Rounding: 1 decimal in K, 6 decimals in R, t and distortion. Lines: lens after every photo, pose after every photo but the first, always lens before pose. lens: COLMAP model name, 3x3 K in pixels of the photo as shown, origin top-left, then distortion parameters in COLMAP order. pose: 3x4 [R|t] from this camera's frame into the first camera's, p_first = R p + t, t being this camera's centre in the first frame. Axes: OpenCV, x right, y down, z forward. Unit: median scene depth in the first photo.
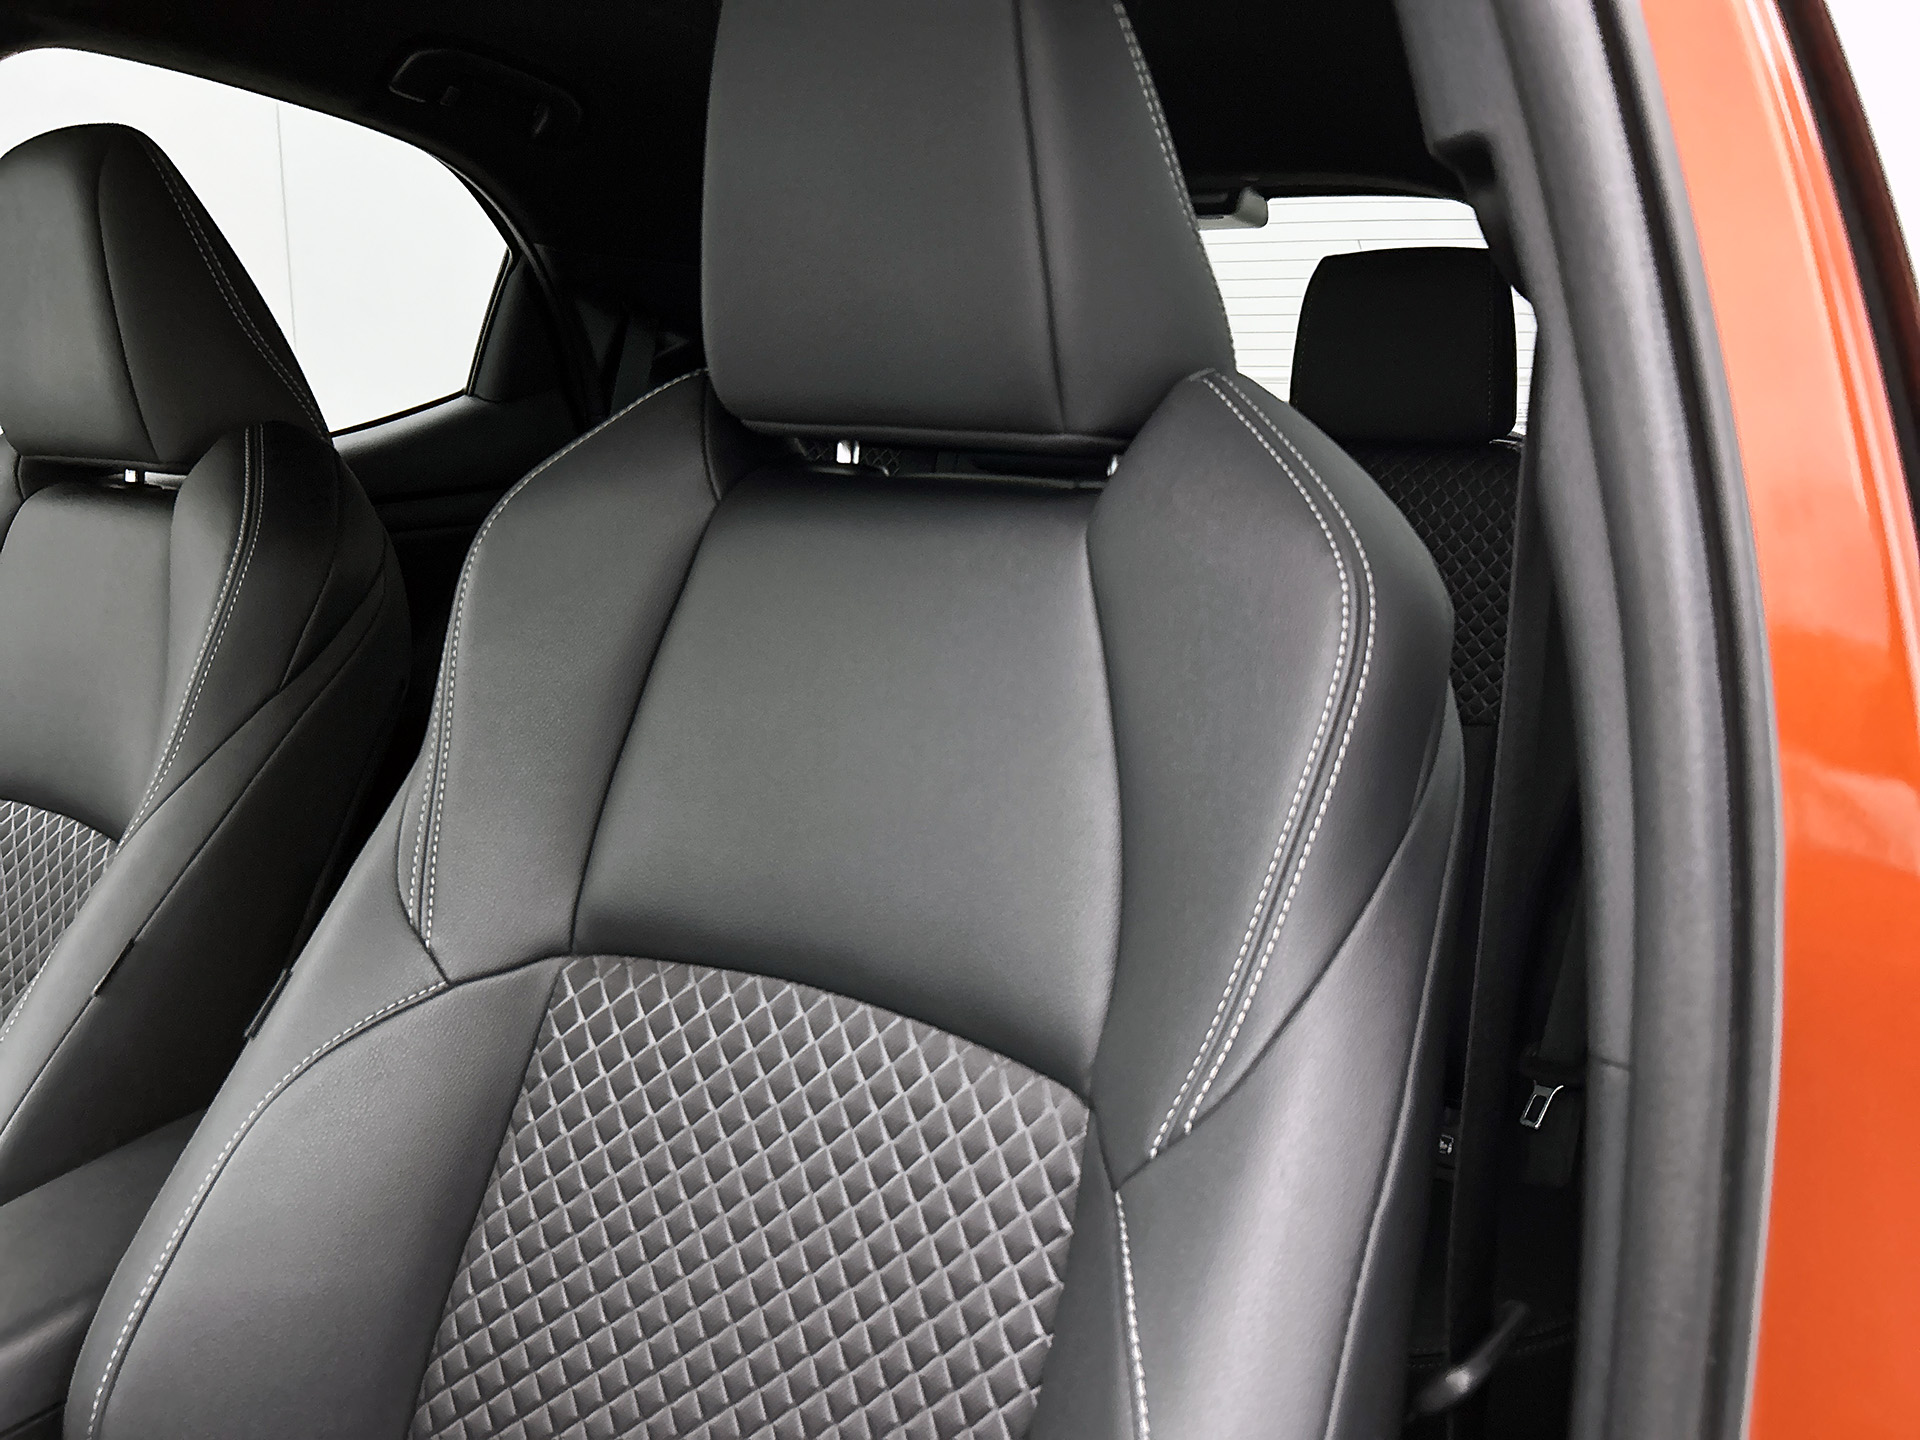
lens RADIAL K [[1468.3, 0, 986.8], [0, 1468.3, 704.7], [0, 0, 1]] dist [0.065004, 0.000904]
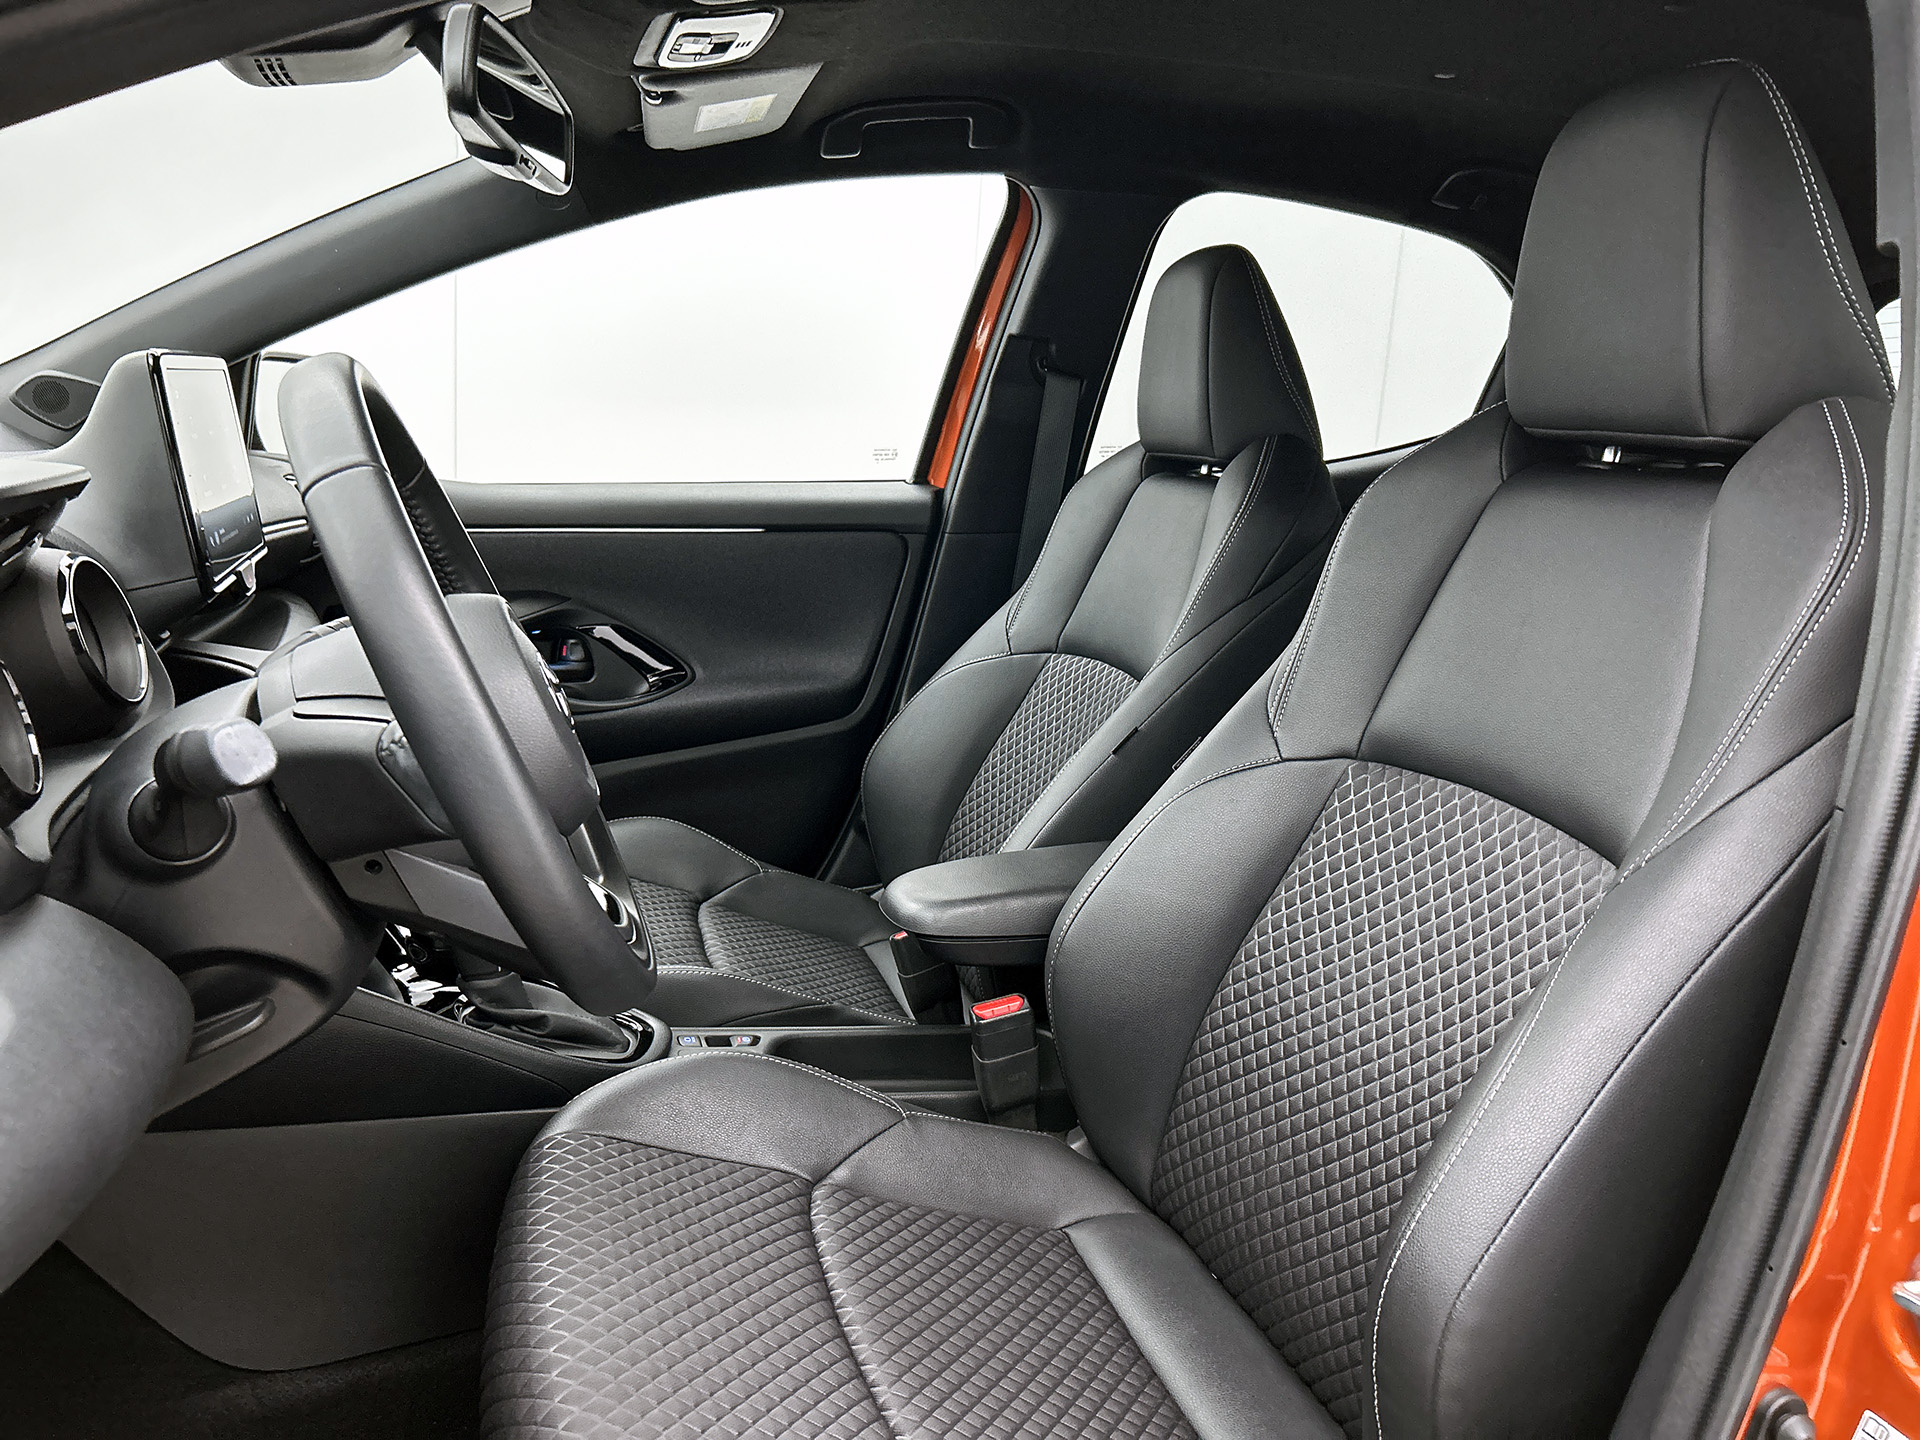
lens RADIAL K [[1468.3, 0, 986.8], [0, 1468.3, 704.7], [0, 0, 1]] dist [0.065004, 0.000904]
pose [[0.774156, 0.176498, -0.607890, 0.356283], [-0.199697, 0.979397, 0.030046, 0.143367], [0.600669, 0.098134, 0.793452, -0.481101]]
